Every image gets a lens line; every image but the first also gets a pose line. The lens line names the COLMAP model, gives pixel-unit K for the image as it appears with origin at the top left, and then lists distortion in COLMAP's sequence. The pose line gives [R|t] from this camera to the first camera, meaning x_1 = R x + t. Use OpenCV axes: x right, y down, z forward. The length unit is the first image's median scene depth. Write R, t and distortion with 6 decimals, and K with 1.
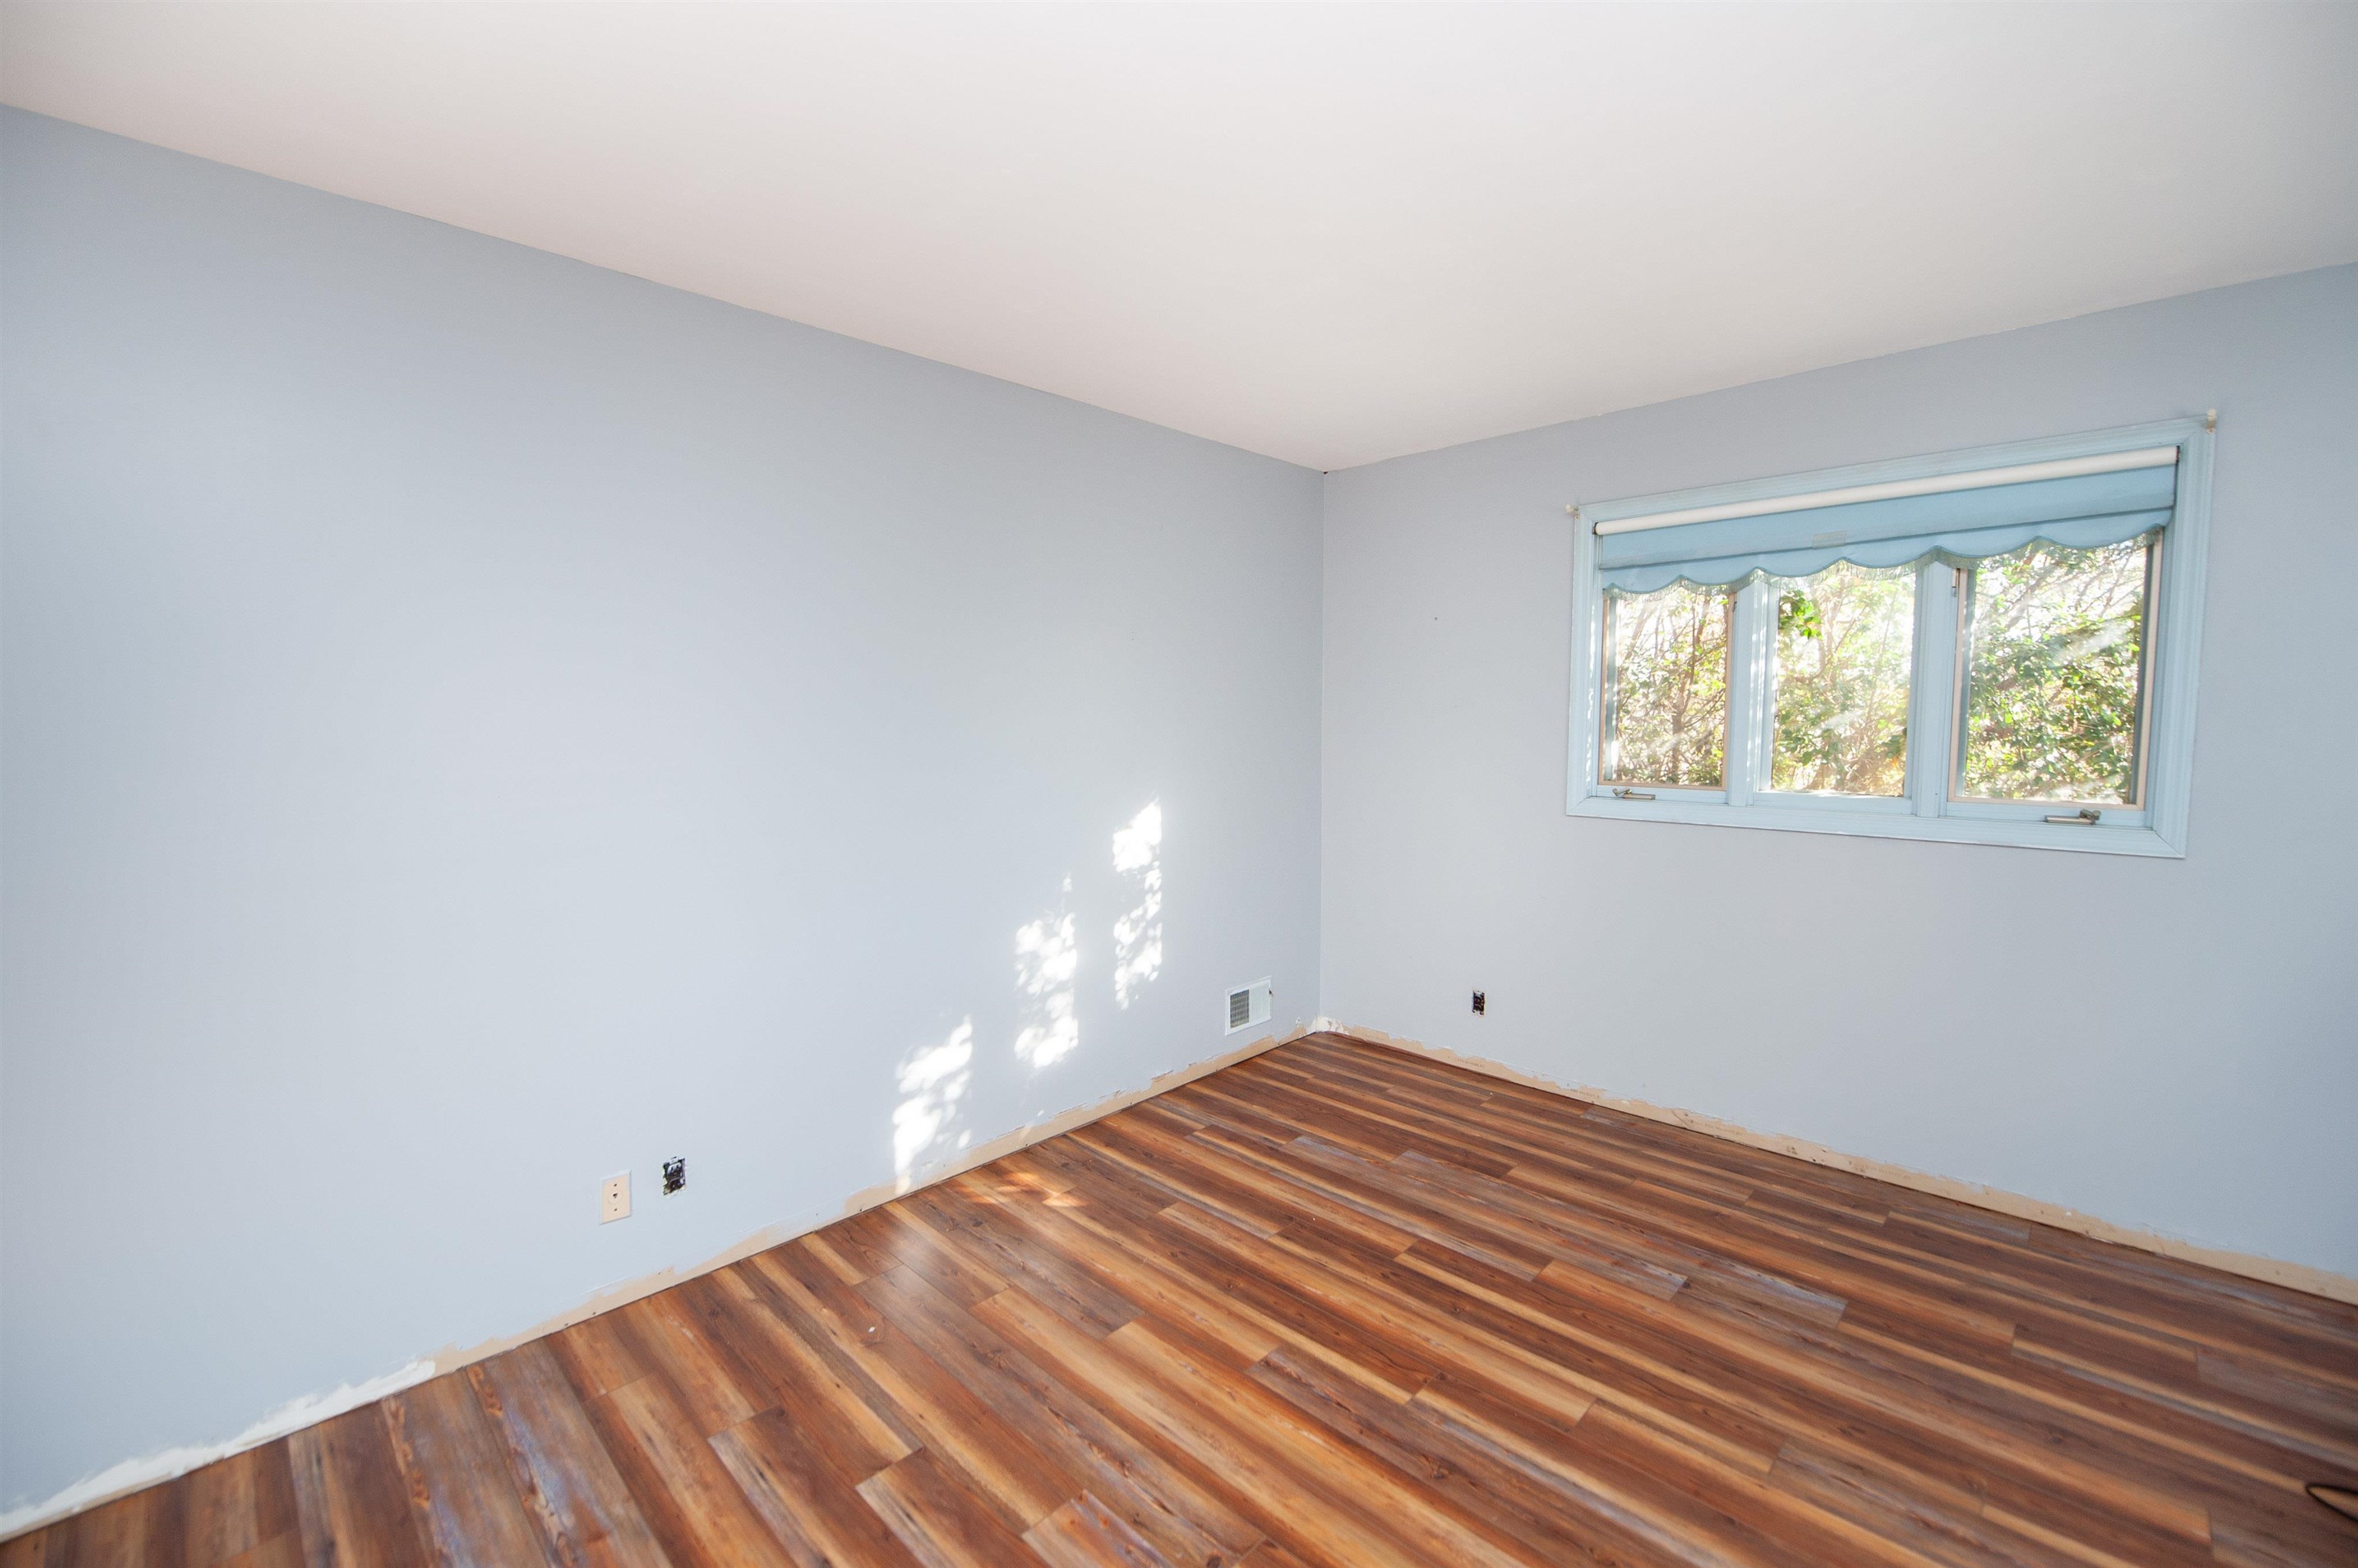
lens RADIAL K [[917.4, 0, 1167.8], [0, 917.4, 786.1], [0, 0, 1]] dist [-0.013174, -0.003941]
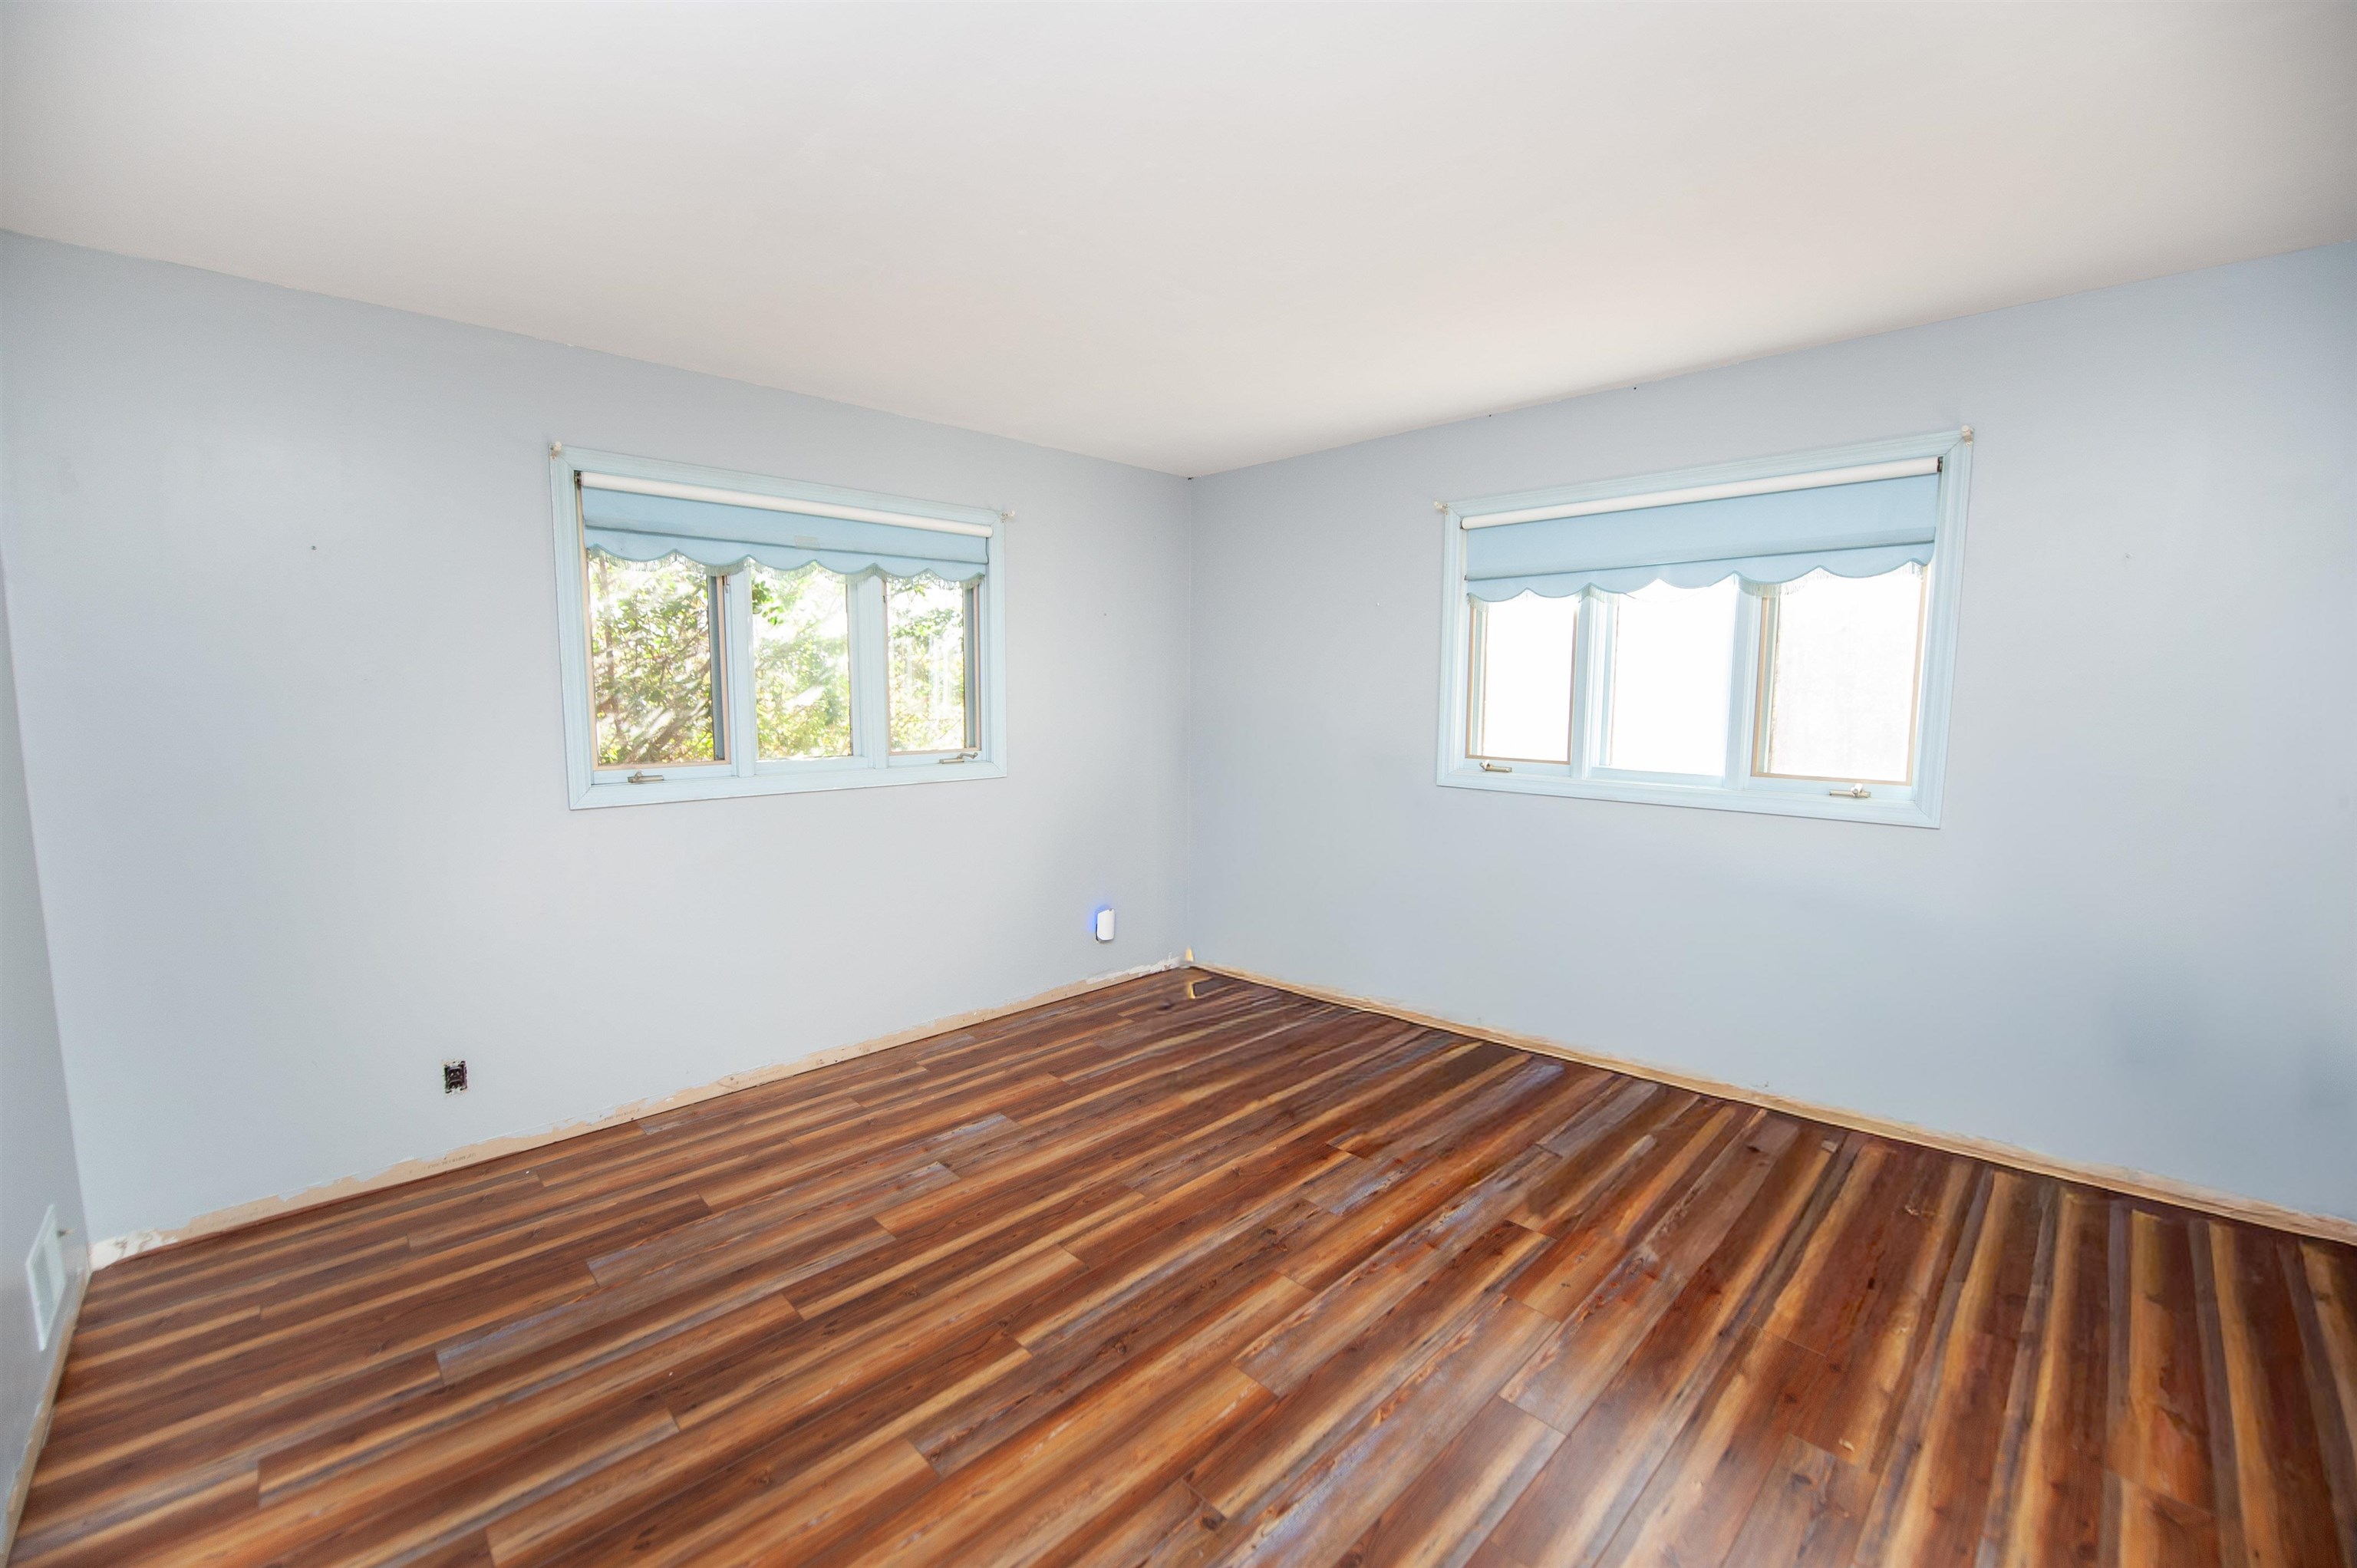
lens RADIAL K [[917.0, 0, 1167.3], [0, 917.0, 786.1], [0, 0, 1]] dist [-0.013174, -0.003941]
pose [[0.064845, -0.099440, 0.992928, -0.531860], [0.076934, 0.992559, 0.094379, -0.039506], [-0.994925, 0.070270, 0.072013, 0.552409]]
